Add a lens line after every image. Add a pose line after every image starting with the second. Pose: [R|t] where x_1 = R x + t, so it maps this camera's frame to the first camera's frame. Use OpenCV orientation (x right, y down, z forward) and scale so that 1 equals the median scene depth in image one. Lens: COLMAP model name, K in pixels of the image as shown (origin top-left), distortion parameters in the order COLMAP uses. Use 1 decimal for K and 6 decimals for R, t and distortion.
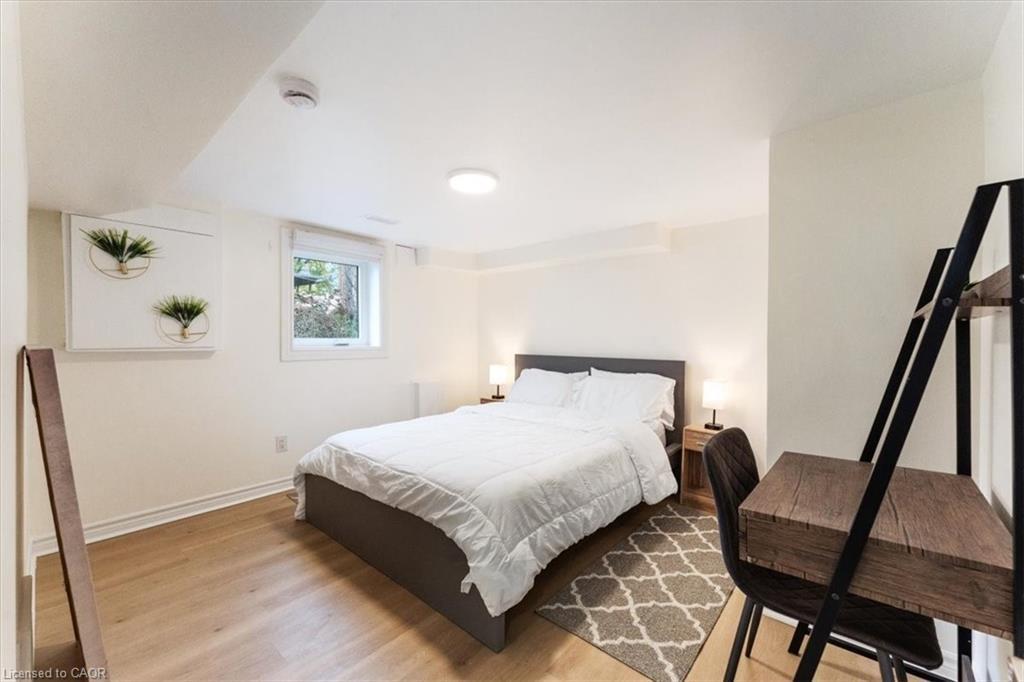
lens RADIAL K [[417.7, 0, 512.5], [0, 417.7, 332.2], [0, 0, 1]] dist [-0.001349, 0.000021]
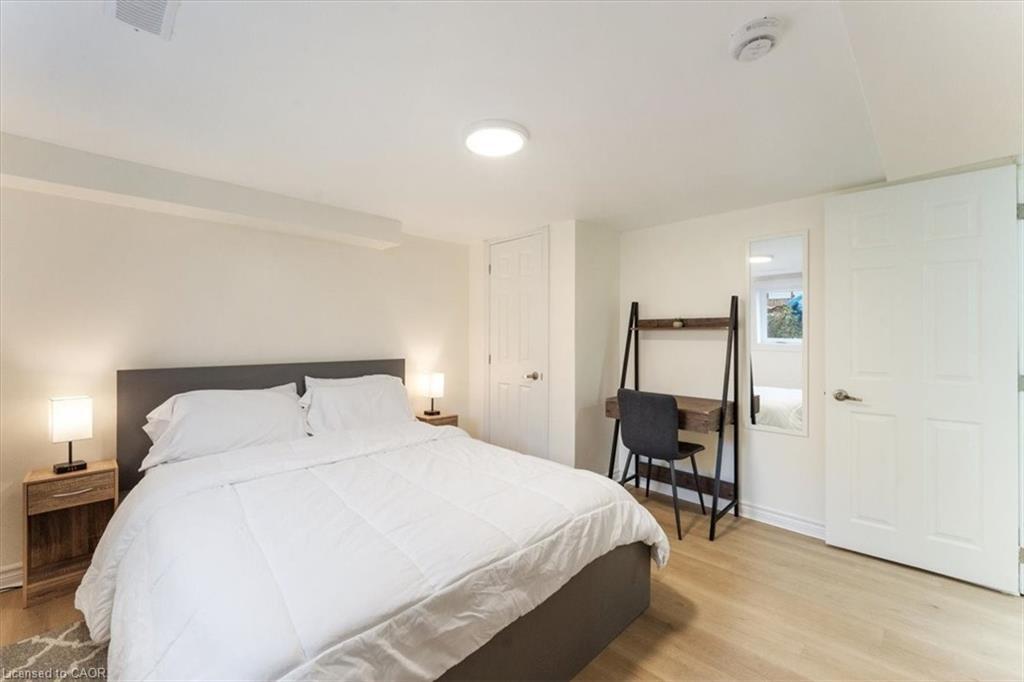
lens RADIAL K [[417.7, 0, 512.5], [0, 417.7, 332.2], [0, 0, 1]] dist [-0.001349, 0.000021]
pose [[0.061235, 0.004949, 0.998111, -0.885337], [-0.013495, 0.999900, -0.004130, 0.004971], [-0.998032, -0.013216, 0.061296, 0.944064]]
